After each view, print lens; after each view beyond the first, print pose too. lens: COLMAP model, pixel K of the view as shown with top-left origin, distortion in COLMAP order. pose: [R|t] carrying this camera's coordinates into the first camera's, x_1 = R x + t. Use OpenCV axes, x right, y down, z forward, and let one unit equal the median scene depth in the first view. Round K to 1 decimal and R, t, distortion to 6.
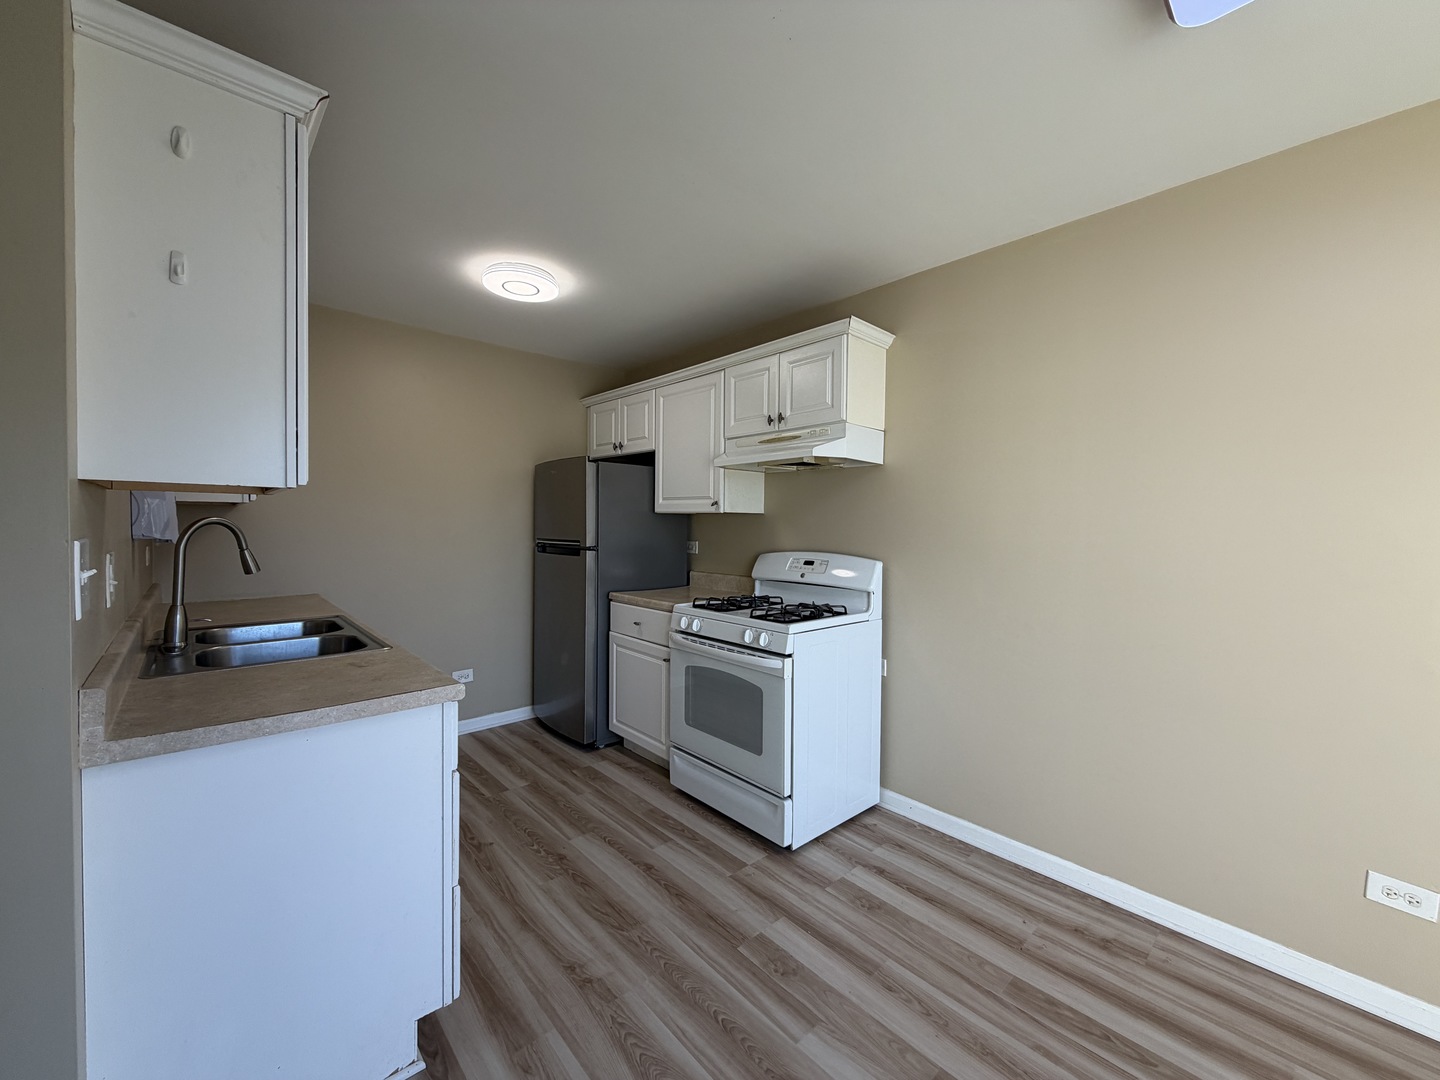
lens RADIAL K [[575.5, 0, 720.0], [0, 575.5, 540.0], [0, 0, 1]] dist [-0.000279, -0.000103]
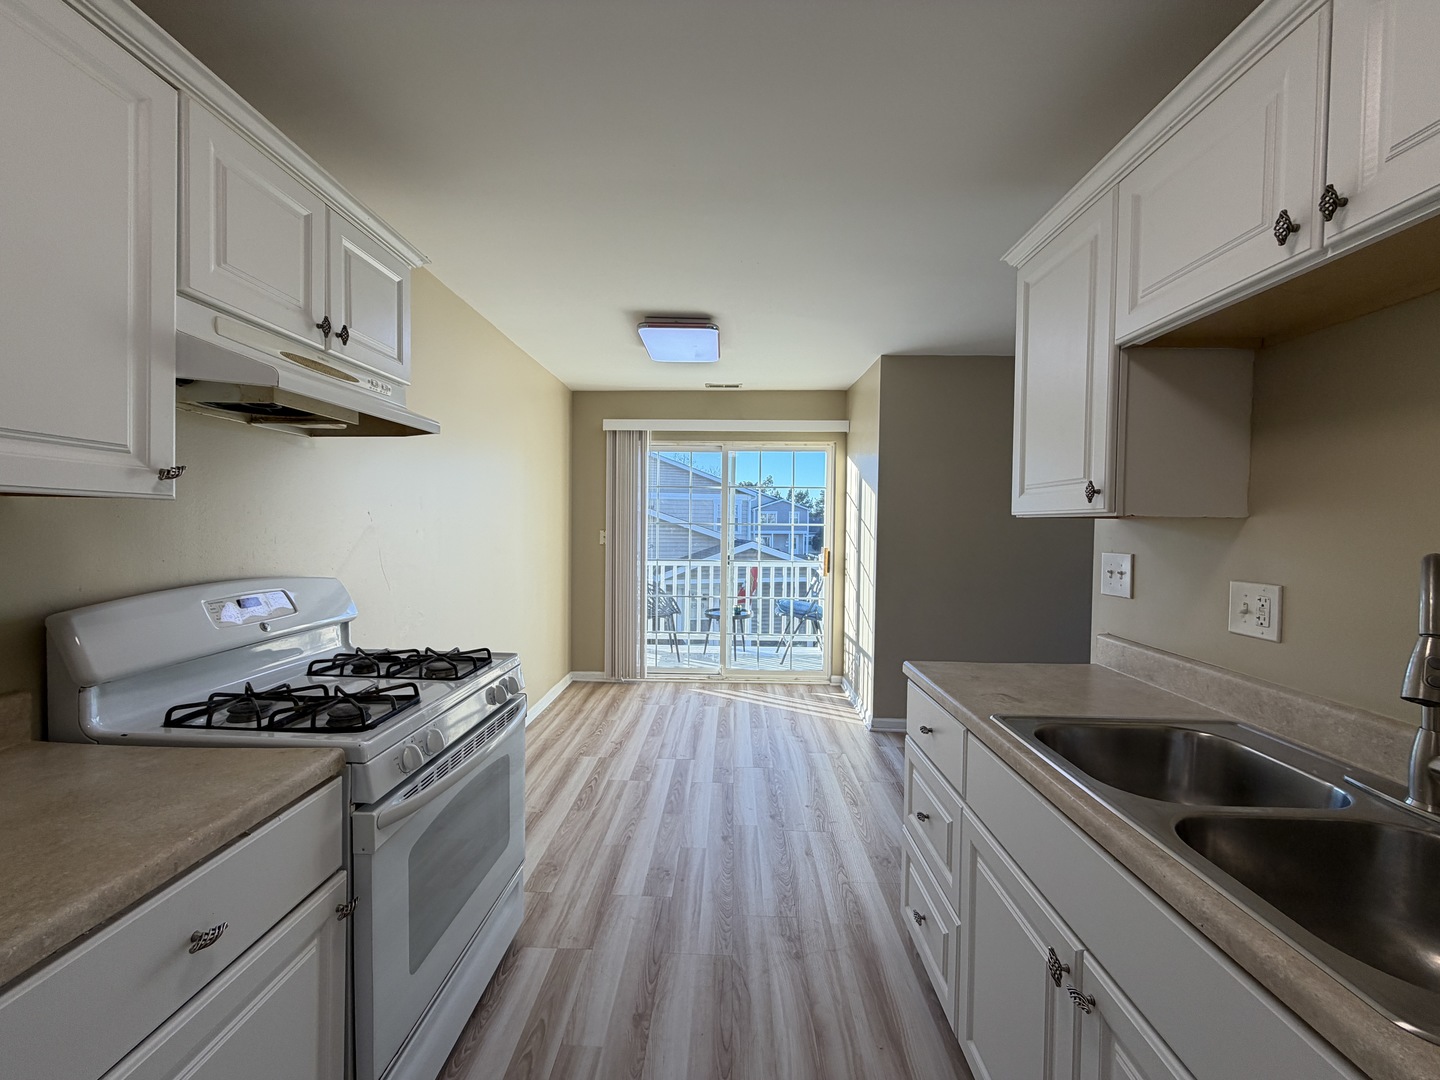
lens RADIAL K [[575.5, 0, 720.0], [0, 575.5, 540.0], [0, 0, 1]] dist [-0.000279, -0.000103]
pose [[-0.721209, -0.043539, 0.691348, -0.797752], [-0.002436, 0.998176, 0.060321, -0.076524], [-0.692713, 0.041821, -0.720000, 1.710809]]
